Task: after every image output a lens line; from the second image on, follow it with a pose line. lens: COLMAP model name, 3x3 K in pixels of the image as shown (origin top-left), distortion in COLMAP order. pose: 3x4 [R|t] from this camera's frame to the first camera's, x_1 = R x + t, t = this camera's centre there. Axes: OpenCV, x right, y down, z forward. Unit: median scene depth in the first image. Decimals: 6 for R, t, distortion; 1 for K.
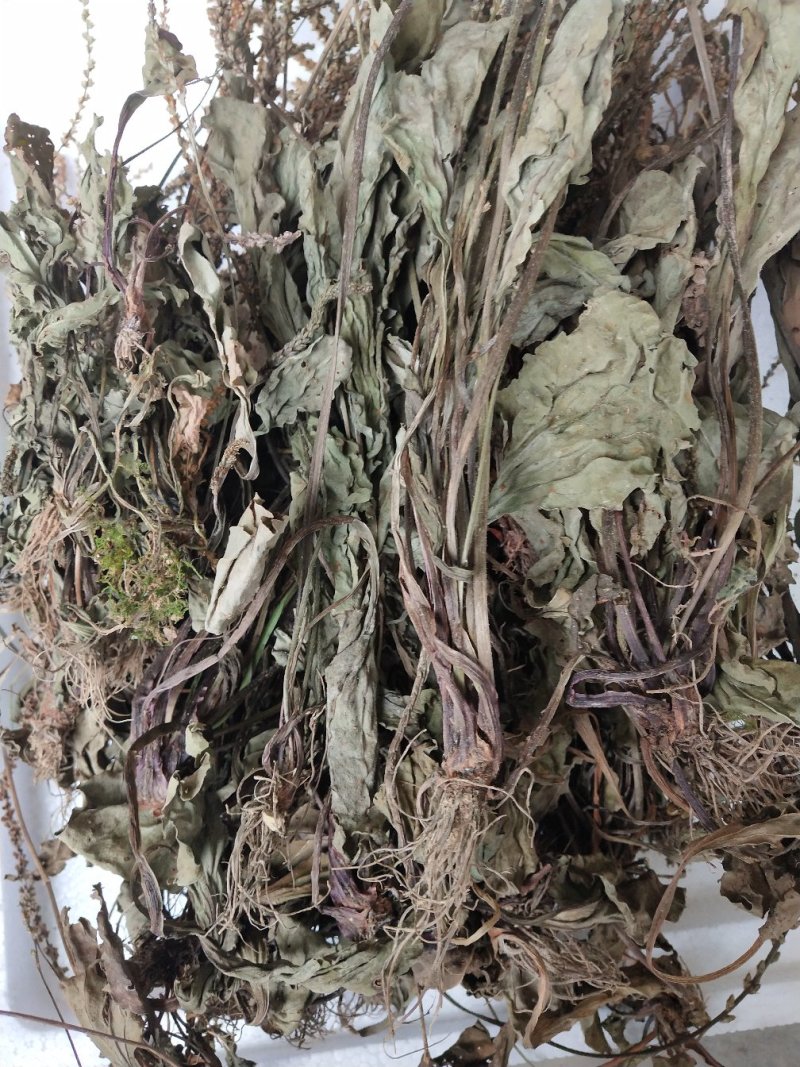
lens RADIAL K [[864.8, 0, 398.4], [0, 864.8, 543.2], [0, 0, 1]] dist [-0.010866, 0.044065]
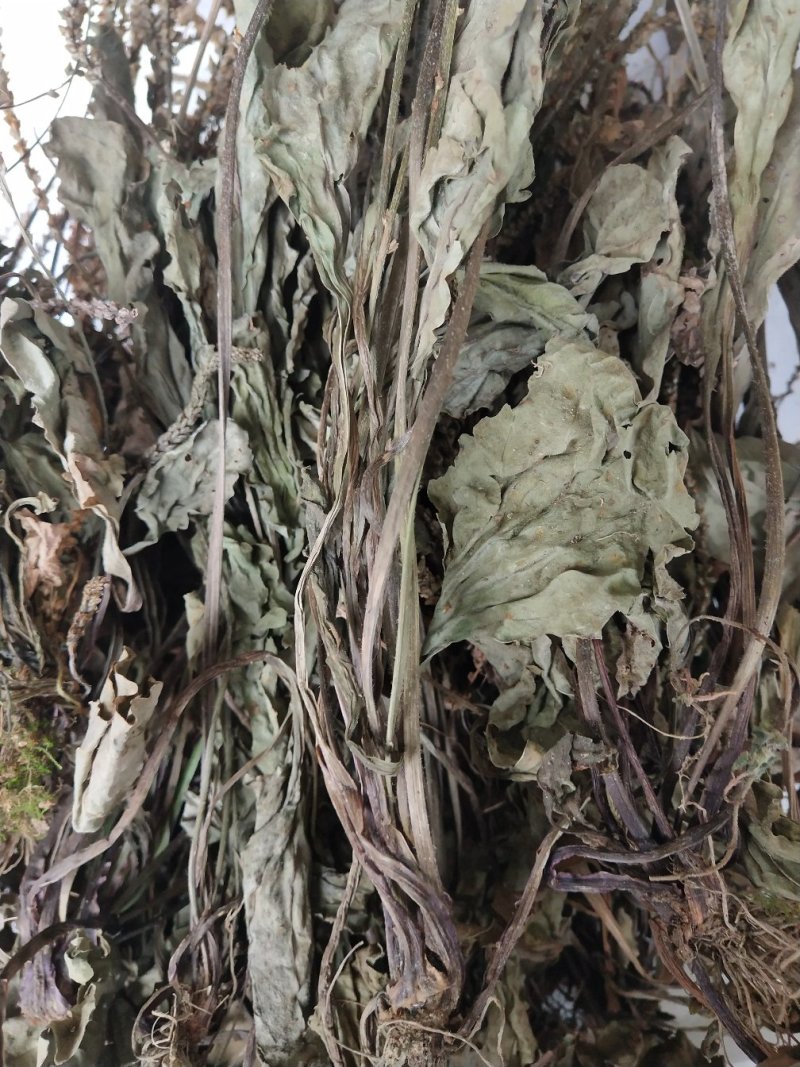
lens RADIAL K [[875.6, 0, 400.0], [0, 875.6, 533.5], [0, 0, 1]] dist [-0.003071, 0.009710]
pose [[0.996166, -0.075567, -0.044080, 0.117740], [0.077523, 0.995997, 0.044490, -0.168649], [0.040542, -0.047736, 0.998037, 0.224634]]
